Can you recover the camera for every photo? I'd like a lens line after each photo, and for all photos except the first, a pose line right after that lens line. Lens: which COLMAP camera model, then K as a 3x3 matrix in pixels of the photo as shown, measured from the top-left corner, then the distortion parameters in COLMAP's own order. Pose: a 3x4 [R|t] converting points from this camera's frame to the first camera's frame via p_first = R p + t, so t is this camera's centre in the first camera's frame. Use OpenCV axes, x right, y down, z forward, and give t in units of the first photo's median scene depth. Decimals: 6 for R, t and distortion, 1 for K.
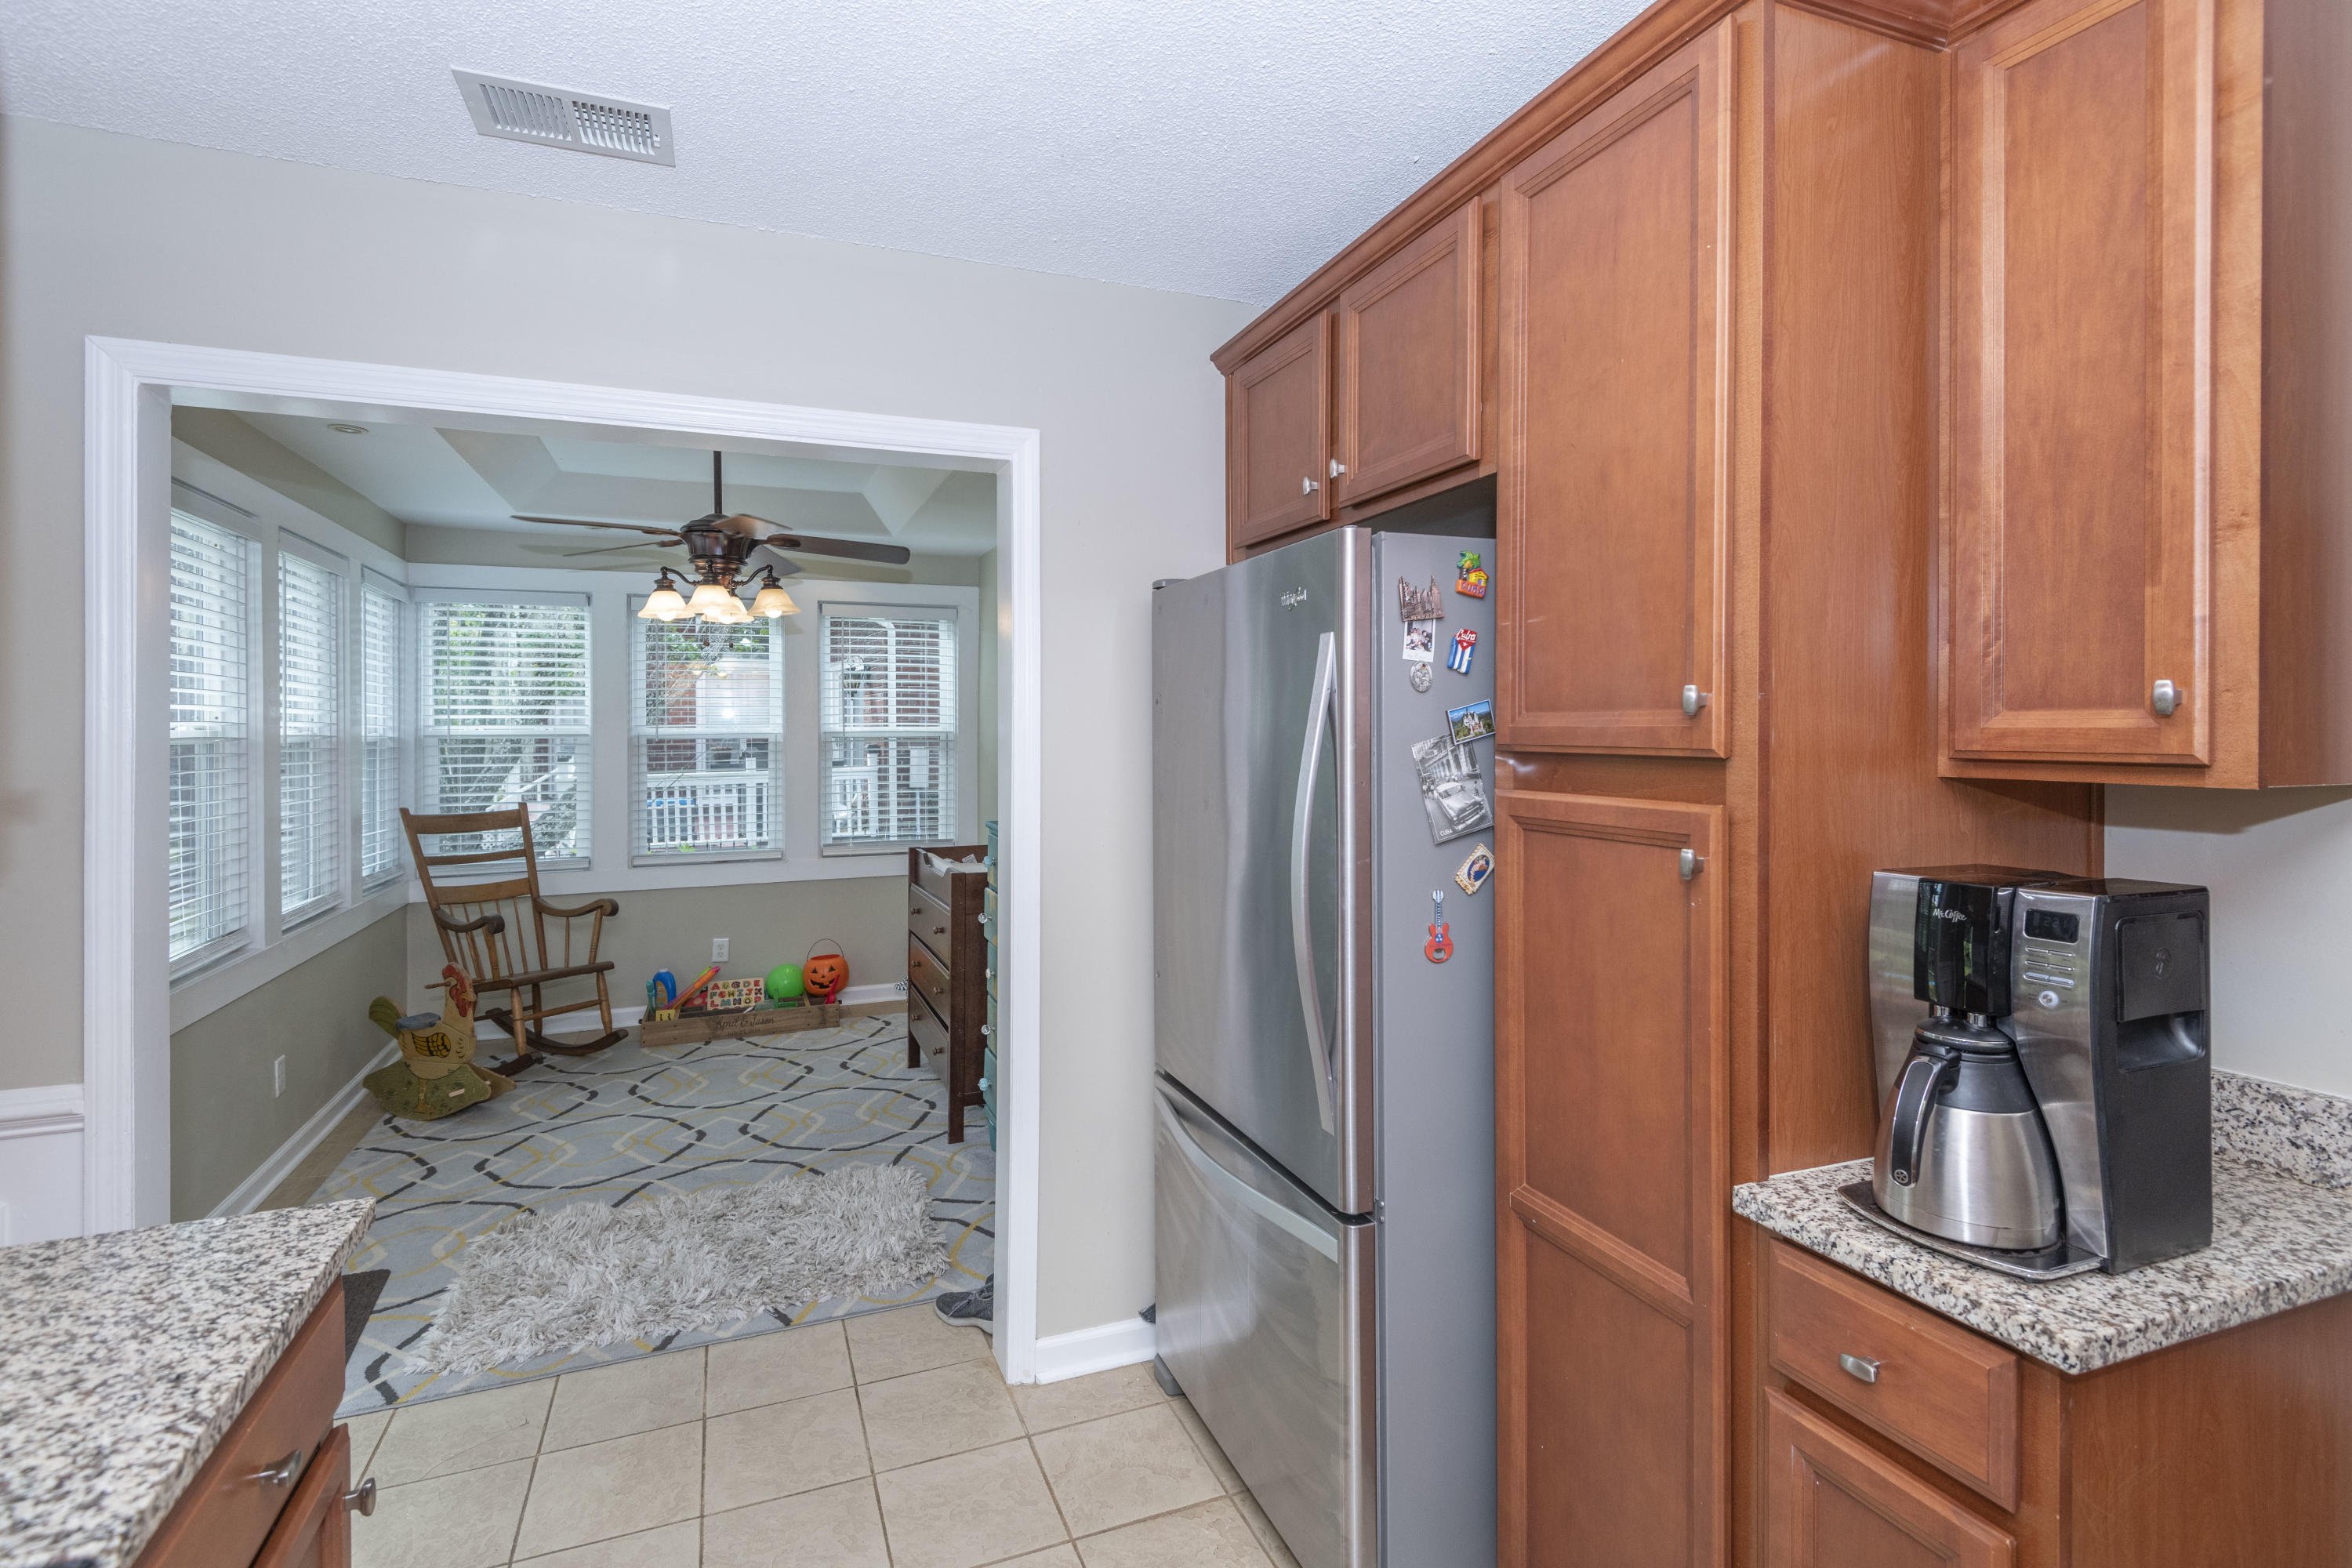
lens RADIAL K [[1101.3, 0, 1176.1], [0, 1101.3, 730.9], [0, 0, 1]] dist [-0.002446, -0.000671]
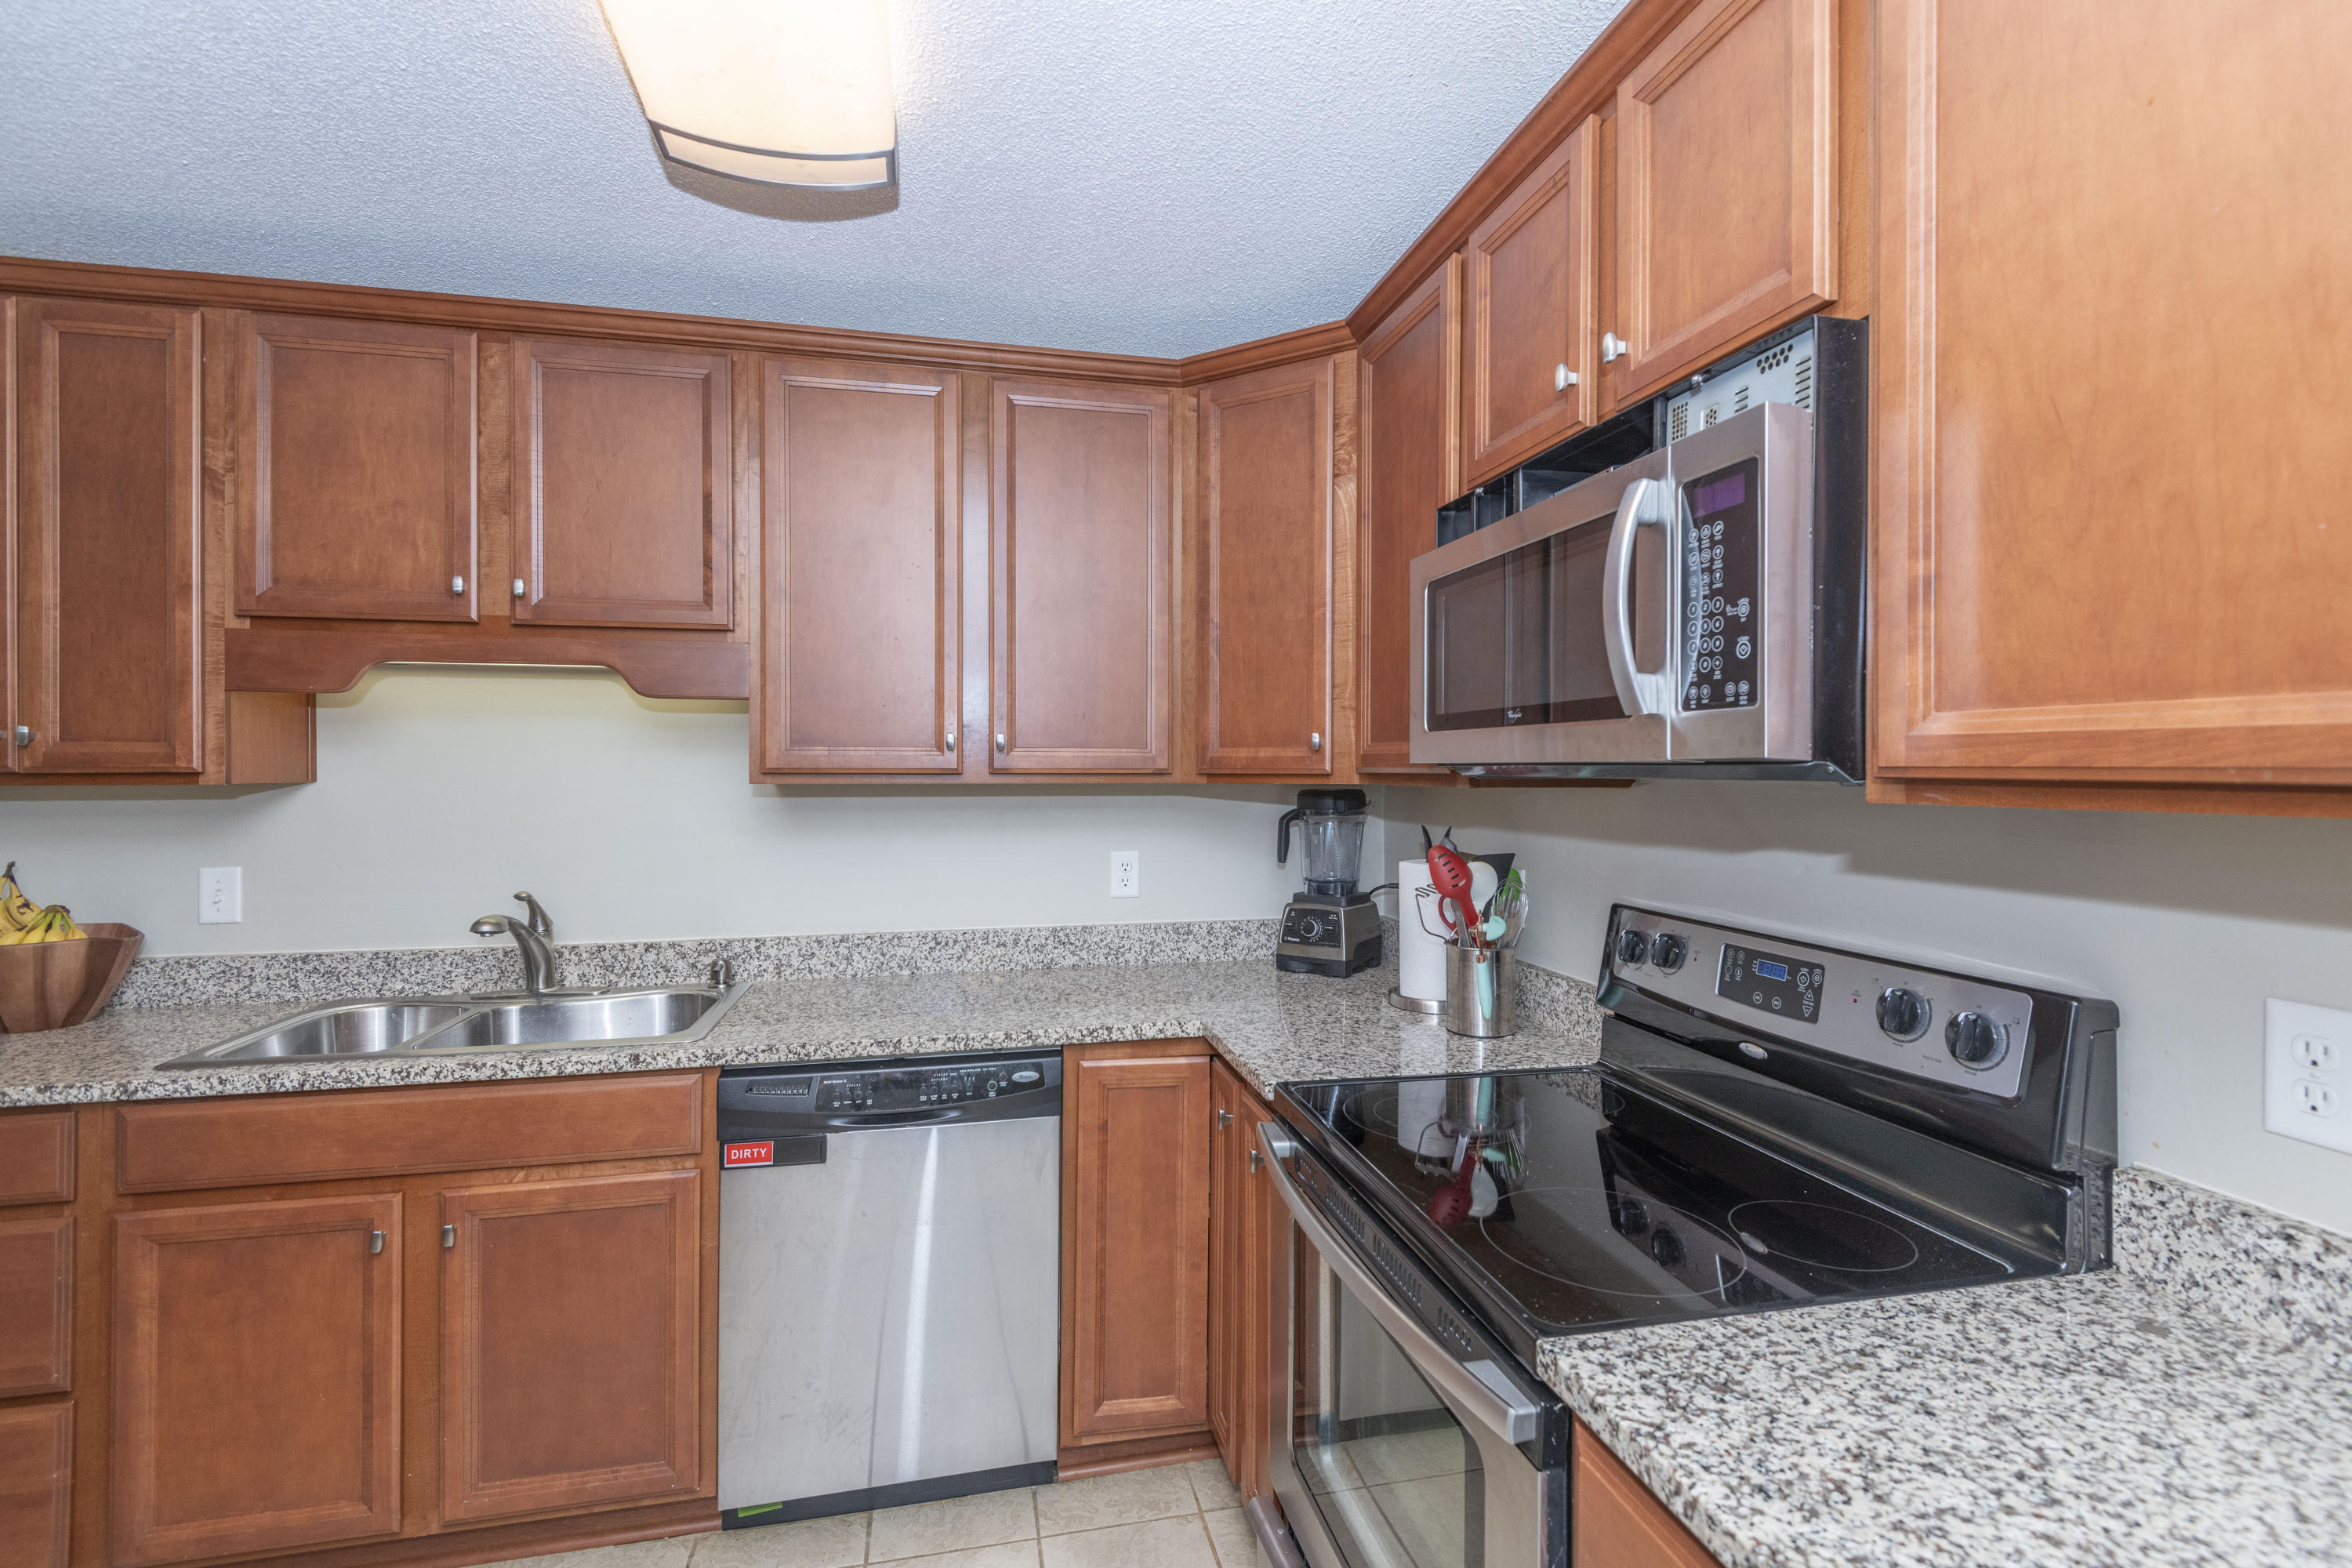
lens RADIAL K [[1098.9, 0, 1205.3], [0, 1098.9, 764.7], [0, 0, 1]] dist [0.036630, -0.022476]
pose [[-0.987472, 0.002578, 0.157771, -0.139378], [0.002467, 0.999997, -0.000900, 0.006058], [-0.157772, -0.000500, -0.987475, 0.429789]]
